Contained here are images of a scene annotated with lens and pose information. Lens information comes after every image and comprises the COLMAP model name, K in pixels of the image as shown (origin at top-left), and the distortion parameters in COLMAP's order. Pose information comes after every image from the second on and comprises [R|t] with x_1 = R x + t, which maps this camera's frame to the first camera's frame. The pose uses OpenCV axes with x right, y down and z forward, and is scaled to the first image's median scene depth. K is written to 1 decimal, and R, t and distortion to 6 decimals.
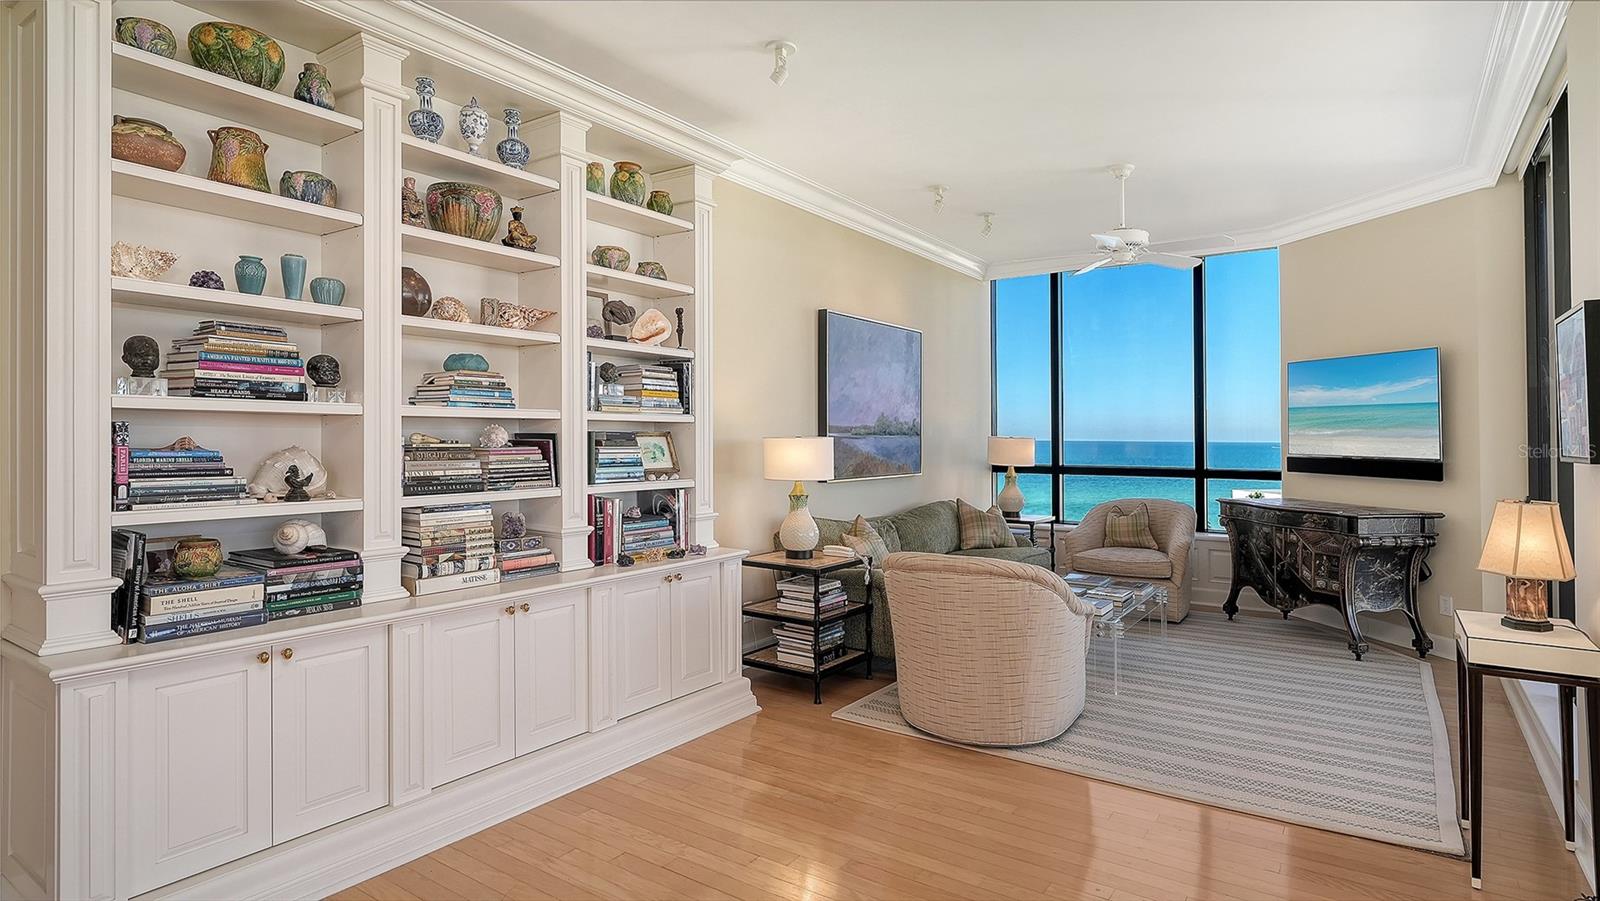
lens RADIAL K [[841.7, 0, 802.7], [0, 841.7, 439.5], [0, 0, 1]] dist [-0.006920, -0.000547]
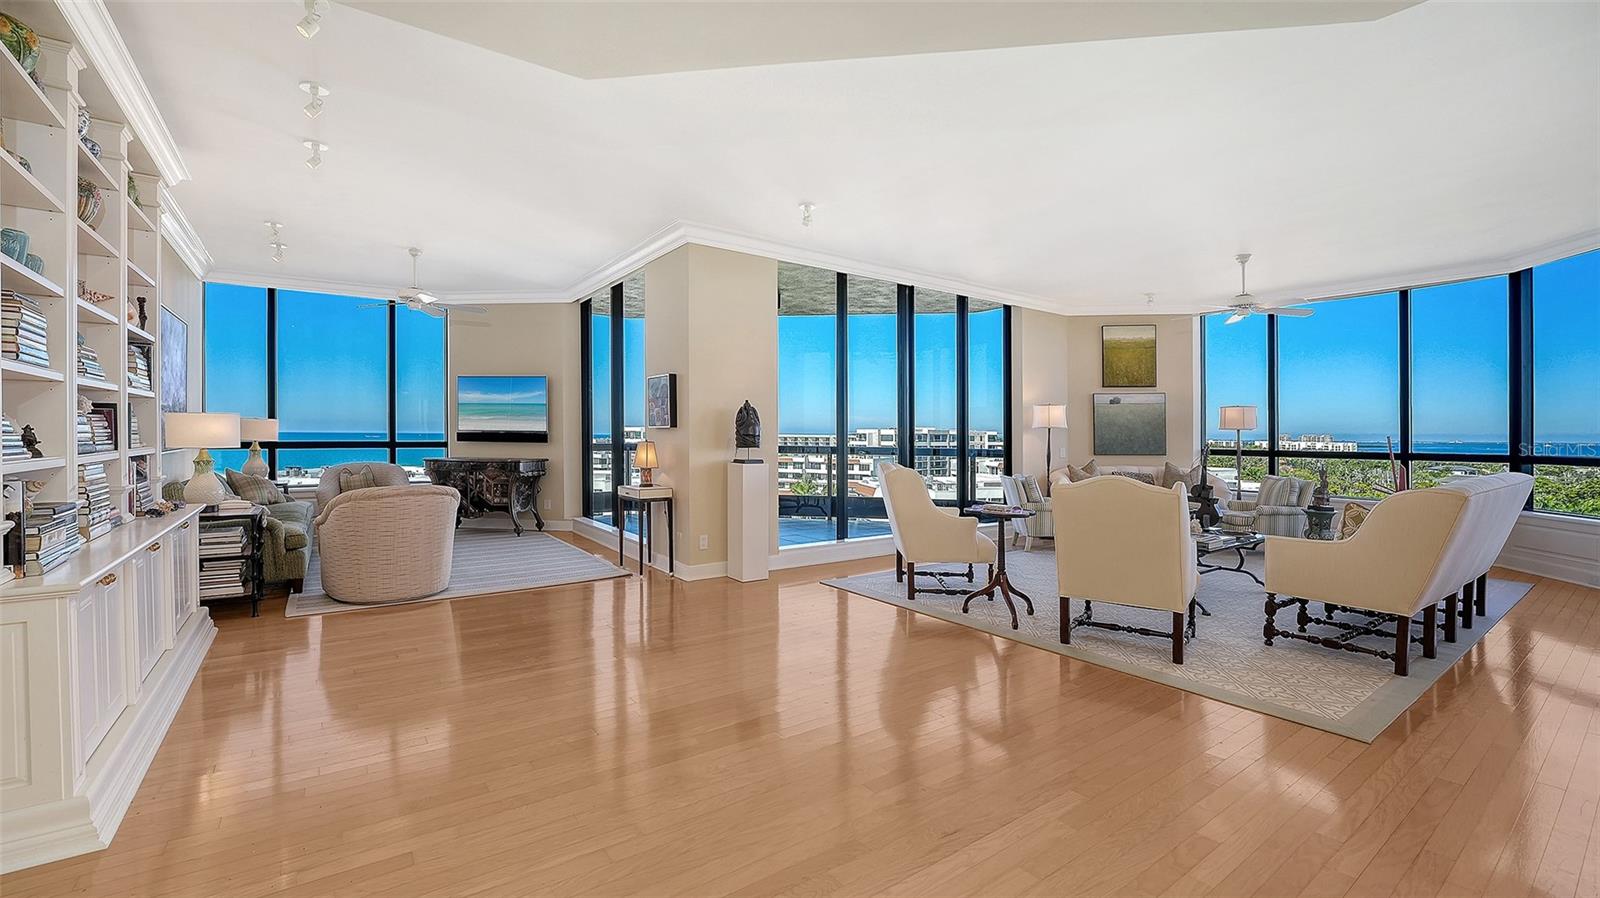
lens RADIAL K [[657.8, 0, 807.0], [0, 657.8, 433.2], [0, 0, 1]] dist [-0.003529, -0.000361]
pose [[0.336978, -0.003987, 0.941504, -0.507748], [-0.003592, 0.999978, 0.005520, 0.015607], [-0.941506, -0.005242, 0.336957, -0.116535]]
